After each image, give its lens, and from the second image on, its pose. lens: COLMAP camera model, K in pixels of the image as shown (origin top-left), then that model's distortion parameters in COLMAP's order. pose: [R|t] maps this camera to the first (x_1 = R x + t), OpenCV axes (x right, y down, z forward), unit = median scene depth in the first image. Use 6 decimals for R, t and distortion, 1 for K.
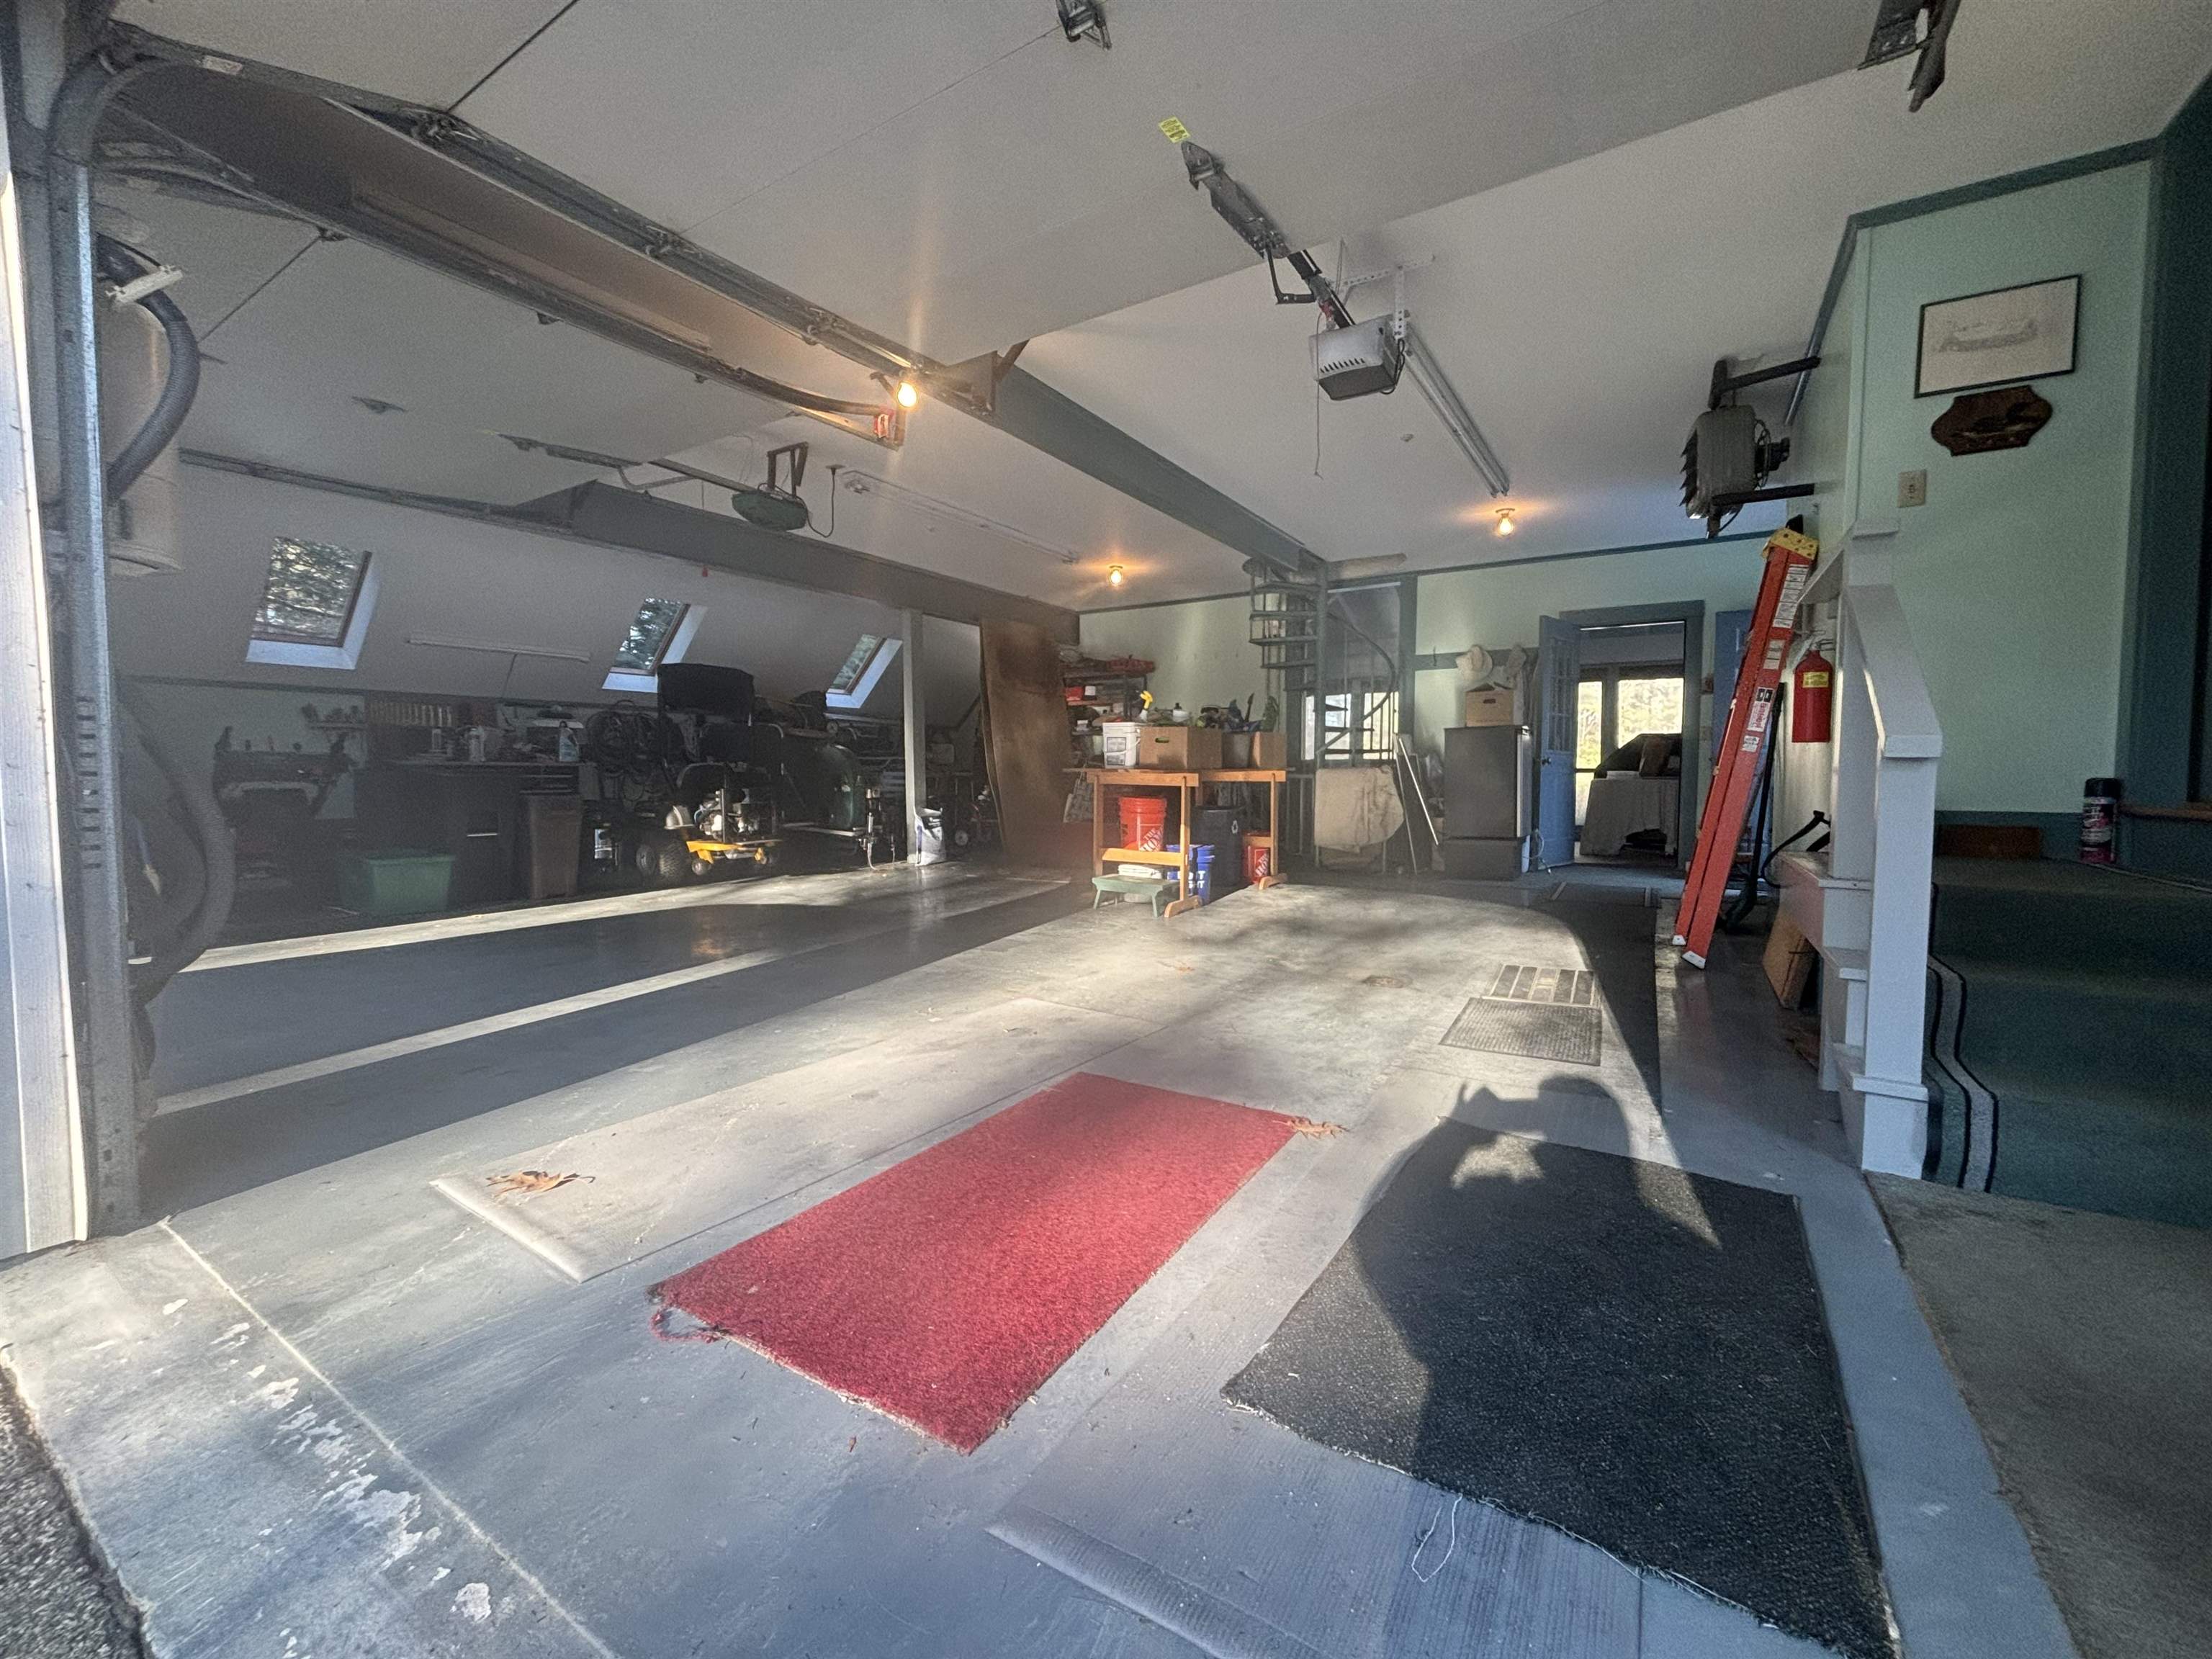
lens RADIAL K [[891.5, 0, 1110.5], [0, 891.5, 824.0], [0, 0, 1]] dist [0.000222, 0.000086]
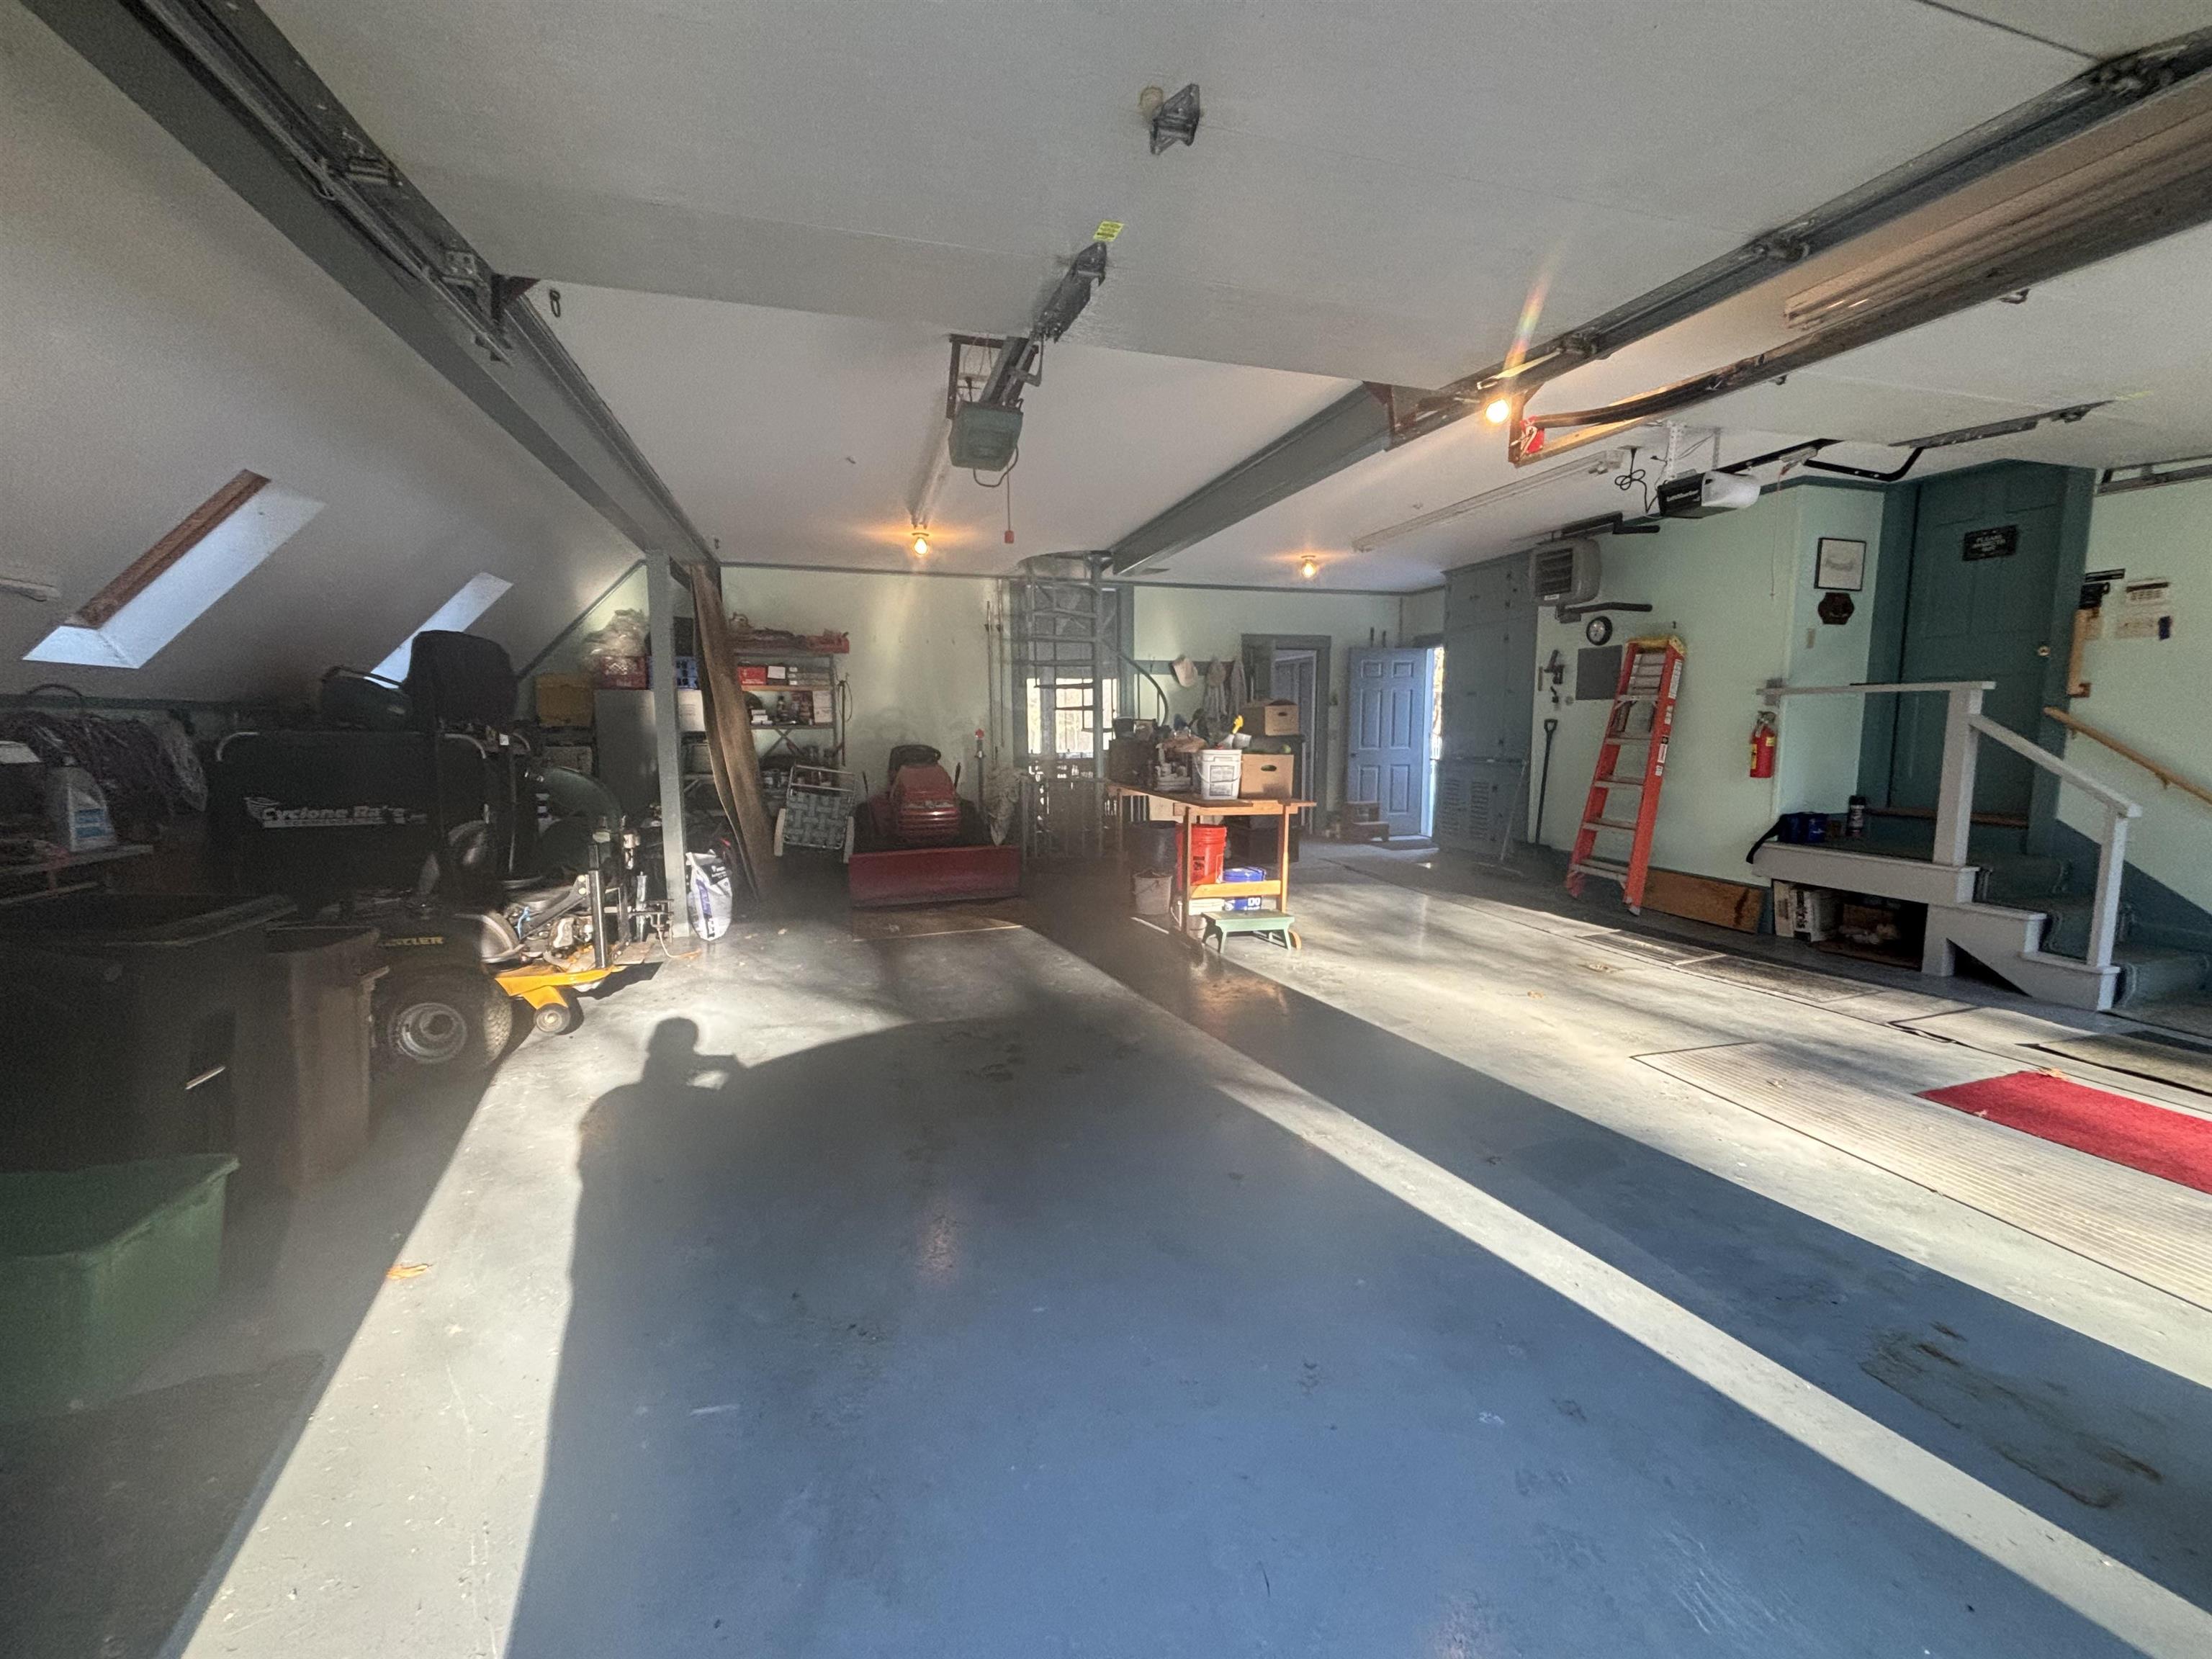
lens RADIAL K [[891.5, 0, 1102.5], [0, 891.5, 823.1], [0, 0, 1]] dist [0.000222, 0.000086]
pose [[0.656282, -0.088590, 0.749297, -0.939532], [0.050393, 0.996012, 0.073622, -0.136884], [-0.752831, -0.010557, 0.658129, 0.584303]]
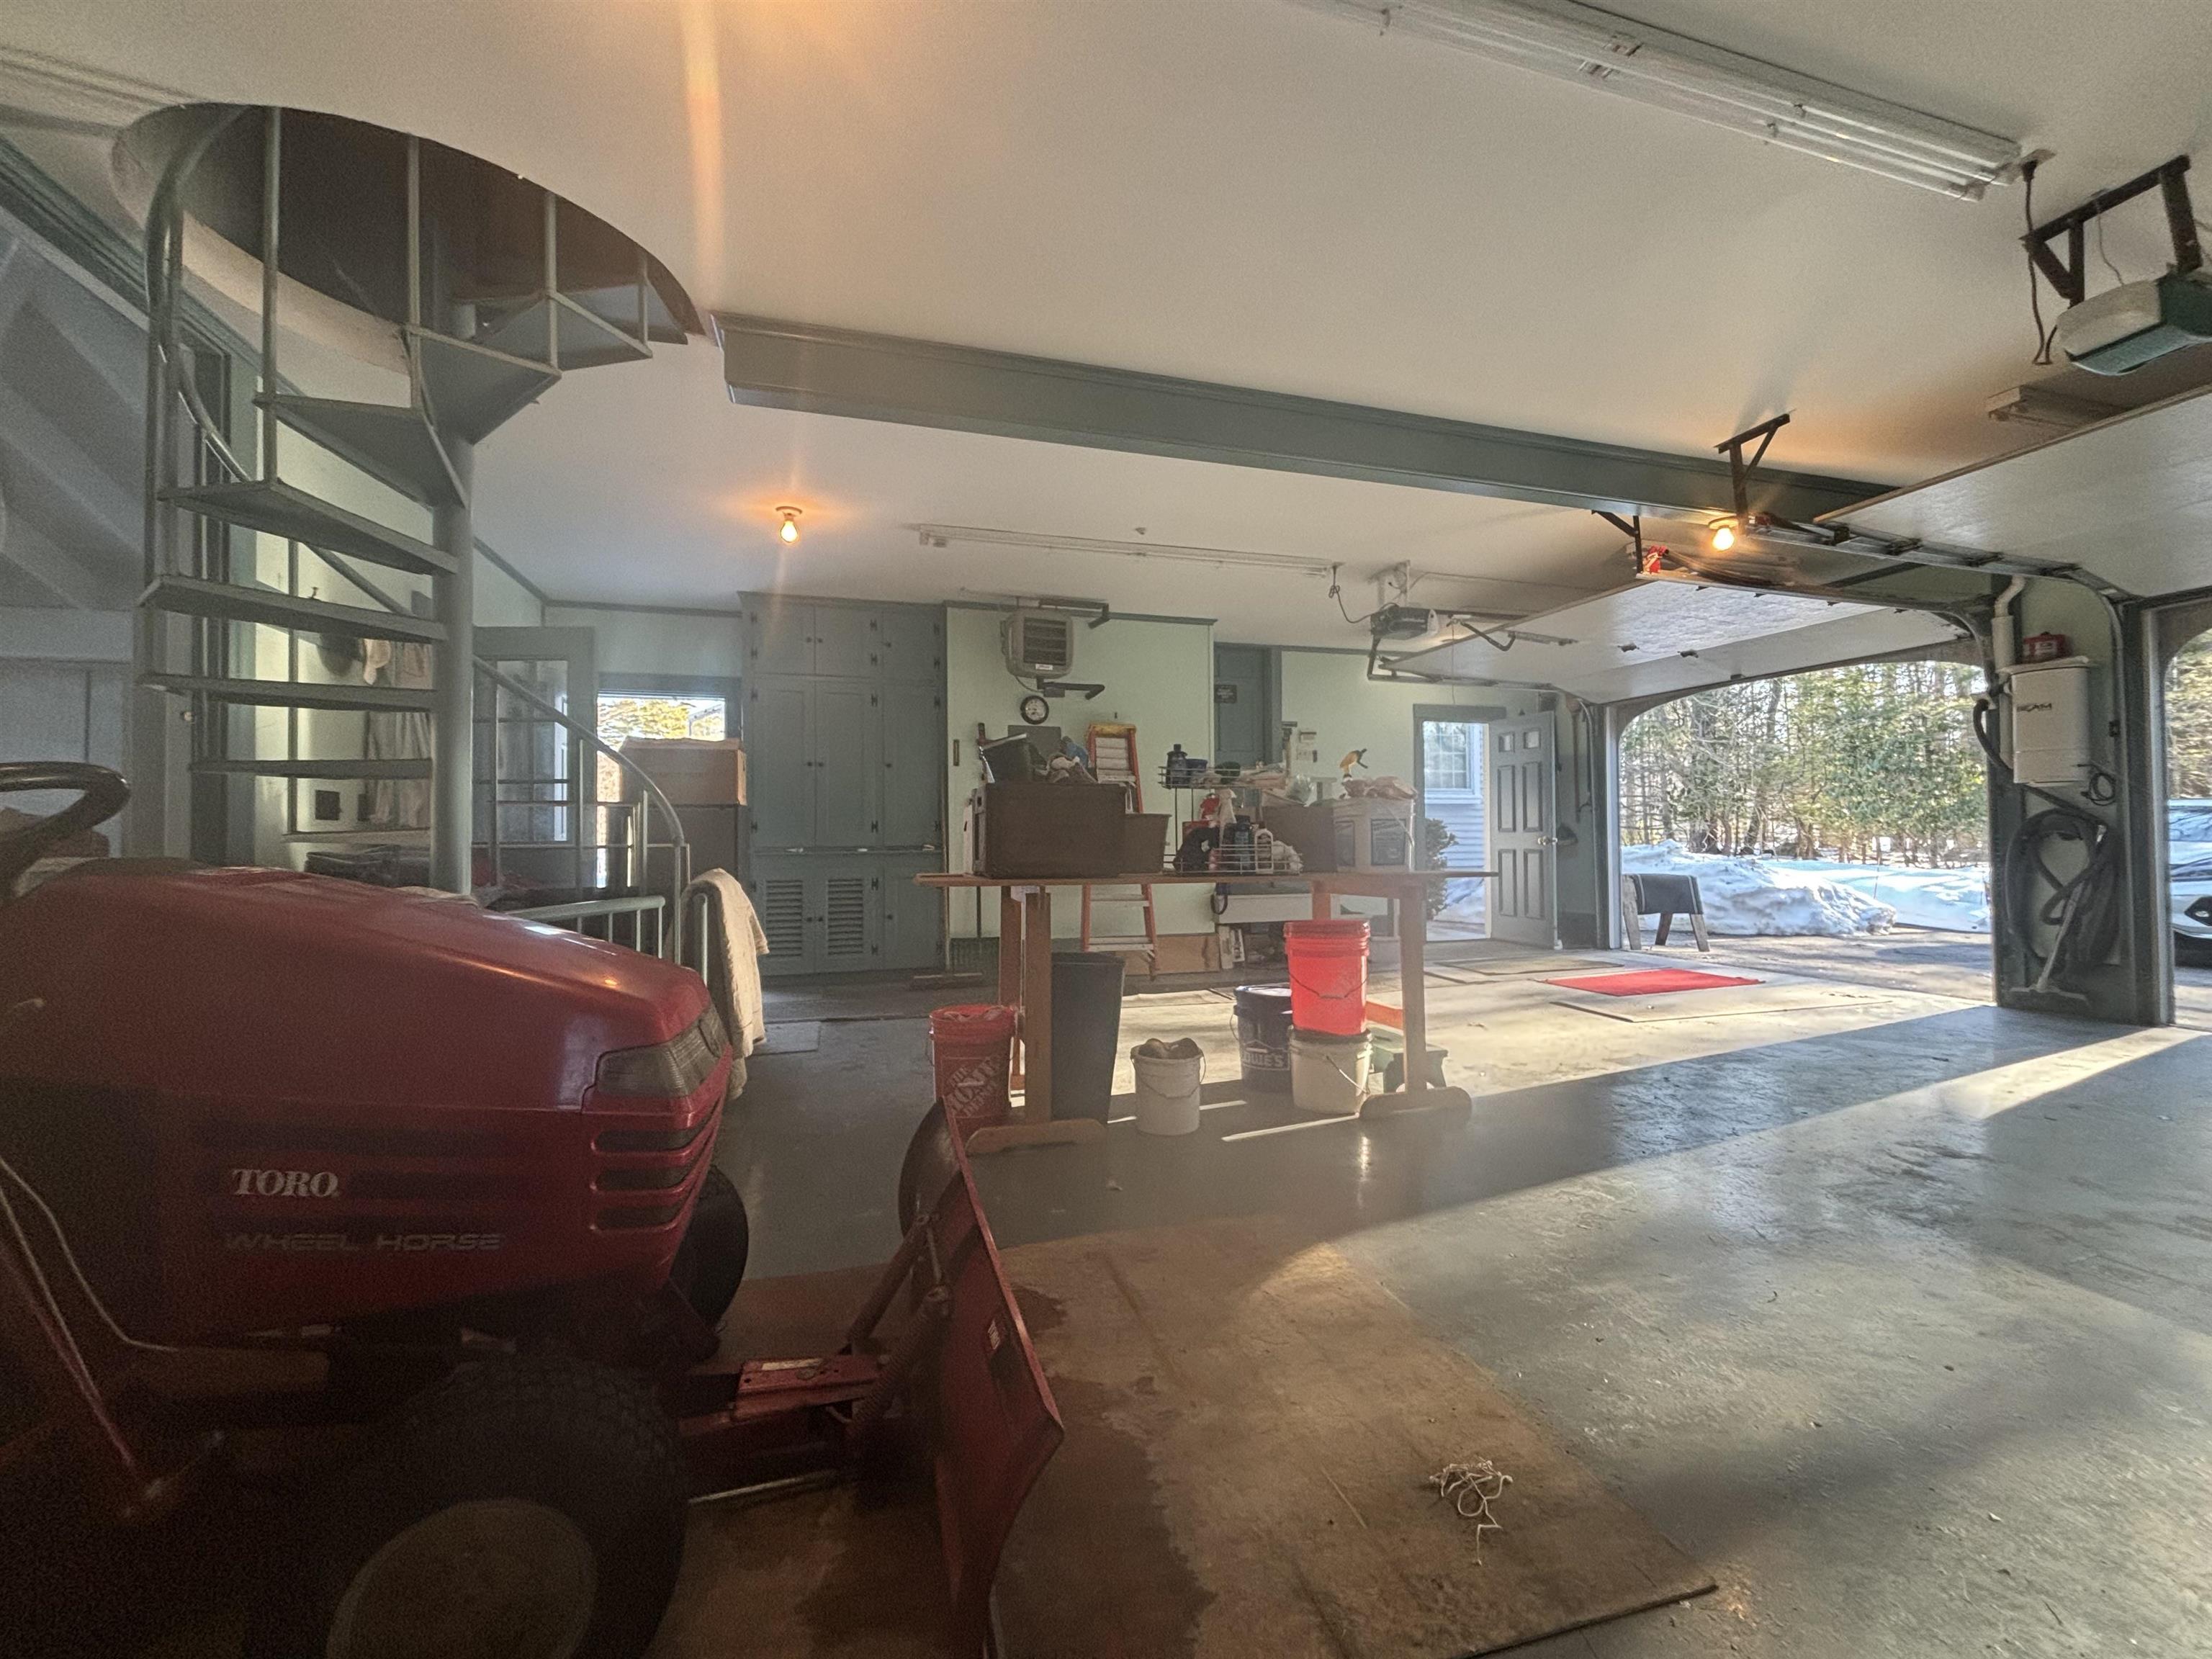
lens RADIAL K [[891.5, 0, 1101.1], [0, 891.5, 826.9], [0, 0, 1]] dist [0.000222, 0.000086]
pose [[-0.741863, 0.020657, 0.670234, -0.299108], [0.050445, 0.998412, 0.025064, -0.144259], [-0.668652, 0.052404, -0.741727, 2.021026]]
